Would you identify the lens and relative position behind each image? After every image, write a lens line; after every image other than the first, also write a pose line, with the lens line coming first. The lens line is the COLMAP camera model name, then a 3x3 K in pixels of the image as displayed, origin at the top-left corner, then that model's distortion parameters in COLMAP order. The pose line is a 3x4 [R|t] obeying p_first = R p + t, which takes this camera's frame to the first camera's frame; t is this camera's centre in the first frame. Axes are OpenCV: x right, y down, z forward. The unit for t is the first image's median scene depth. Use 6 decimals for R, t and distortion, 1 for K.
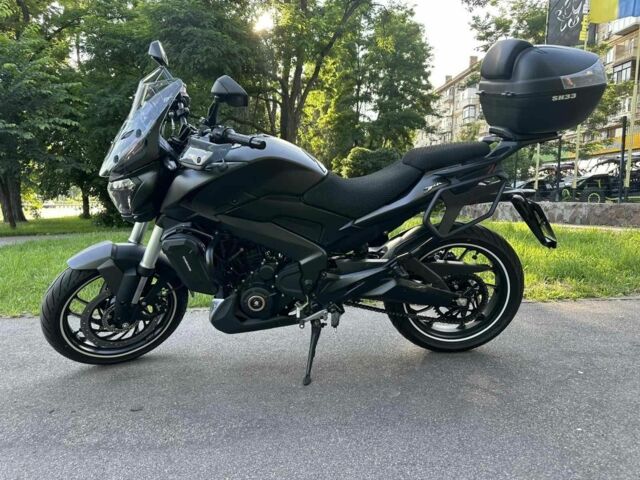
lens RADIAL K [[503.3, 0, 320.0], [0, 503.3, 240.0], [0, 0, 1]] dist [-0.003298, -0.008473]
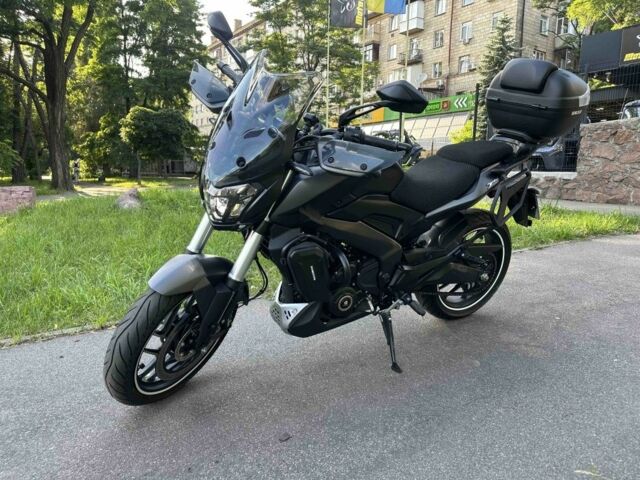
lens RADIAL K [[495.7, 0, 320.0], [0, 495.7, 240.0], [0, 0, 1]] dist [-0.001363, -0.002303]
pose [[0.858015, -0.082553, 0.506947, -0.107579], [0.038126, 0.994513, 0.097421, -0.015624], [-0.512208, -0.064261, 0.856454, 0.032889]]
